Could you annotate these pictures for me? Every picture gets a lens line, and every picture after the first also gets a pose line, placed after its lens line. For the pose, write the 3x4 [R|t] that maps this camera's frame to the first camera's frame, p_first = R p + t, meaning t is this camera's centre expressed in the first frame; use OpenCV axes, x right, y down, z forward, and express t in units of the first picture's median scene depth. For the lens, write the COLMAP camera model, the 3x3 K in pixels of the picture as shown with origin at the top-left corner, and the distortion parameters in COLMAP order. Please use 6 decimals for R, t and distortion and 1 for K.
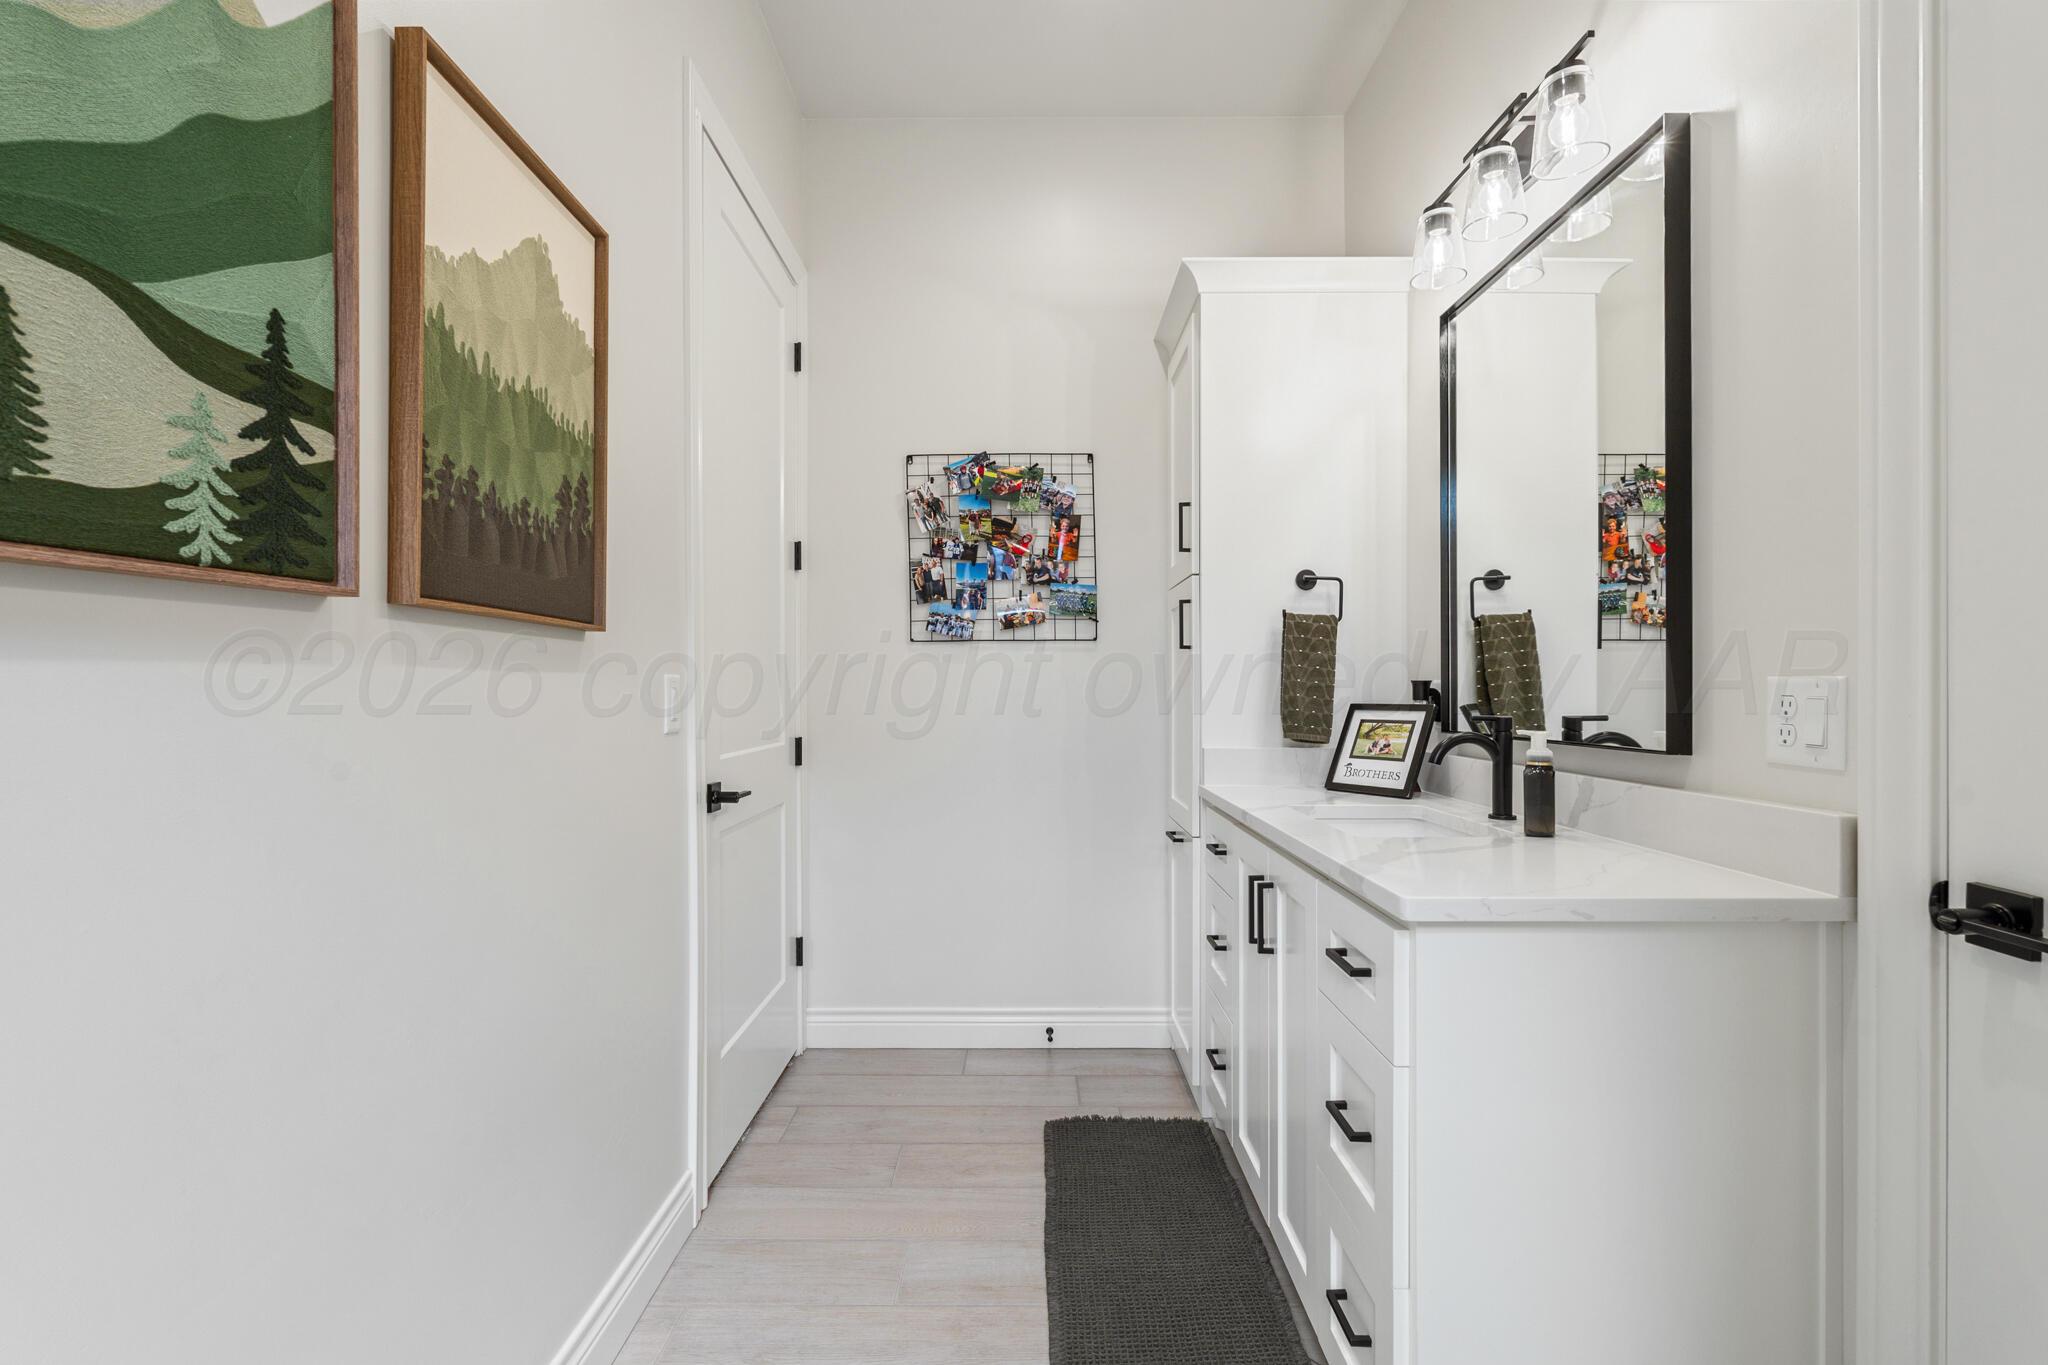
lens RADIAL K [[904.4, 0, 1024.2], [0, 904.4, 686.2], [0, 0, 1]] dist [-0.005153, 0.001193]
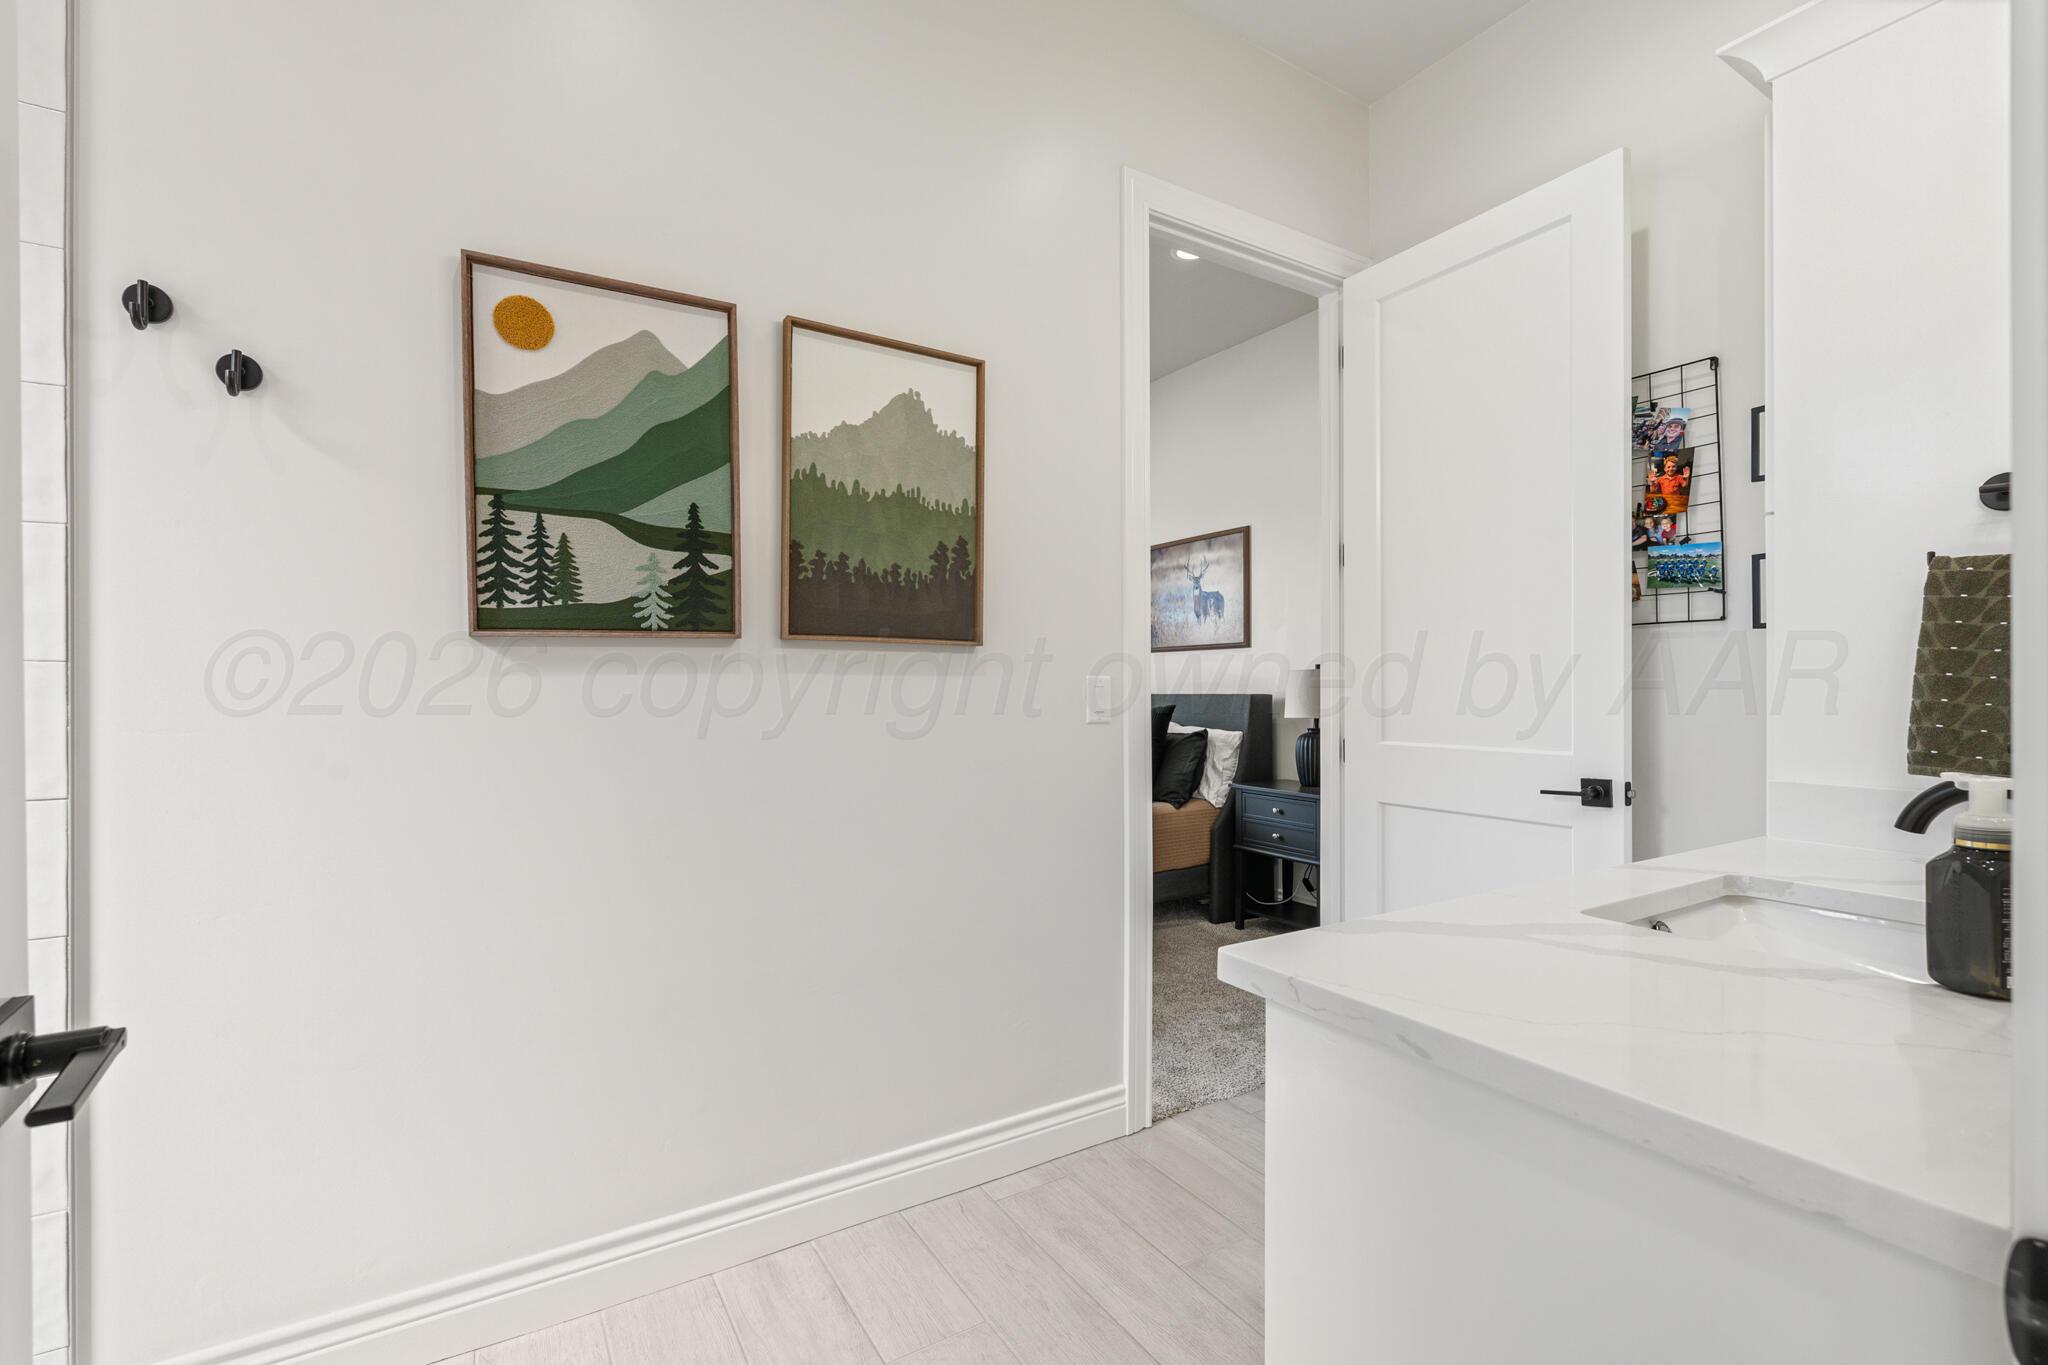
lens RADIAL K [[904.4, 0, 1019.4], [0, 904.4, 682.1], [0, 0, 1]] dist [-0.005153, 0.001193]
pose [[0.518053, -0.001994, -0.855346, 1.042615], [-0.000236, 0.999997, -0.002475, -0.001372], [0.855349, 0.001484, 0.518051, 0.444301]]
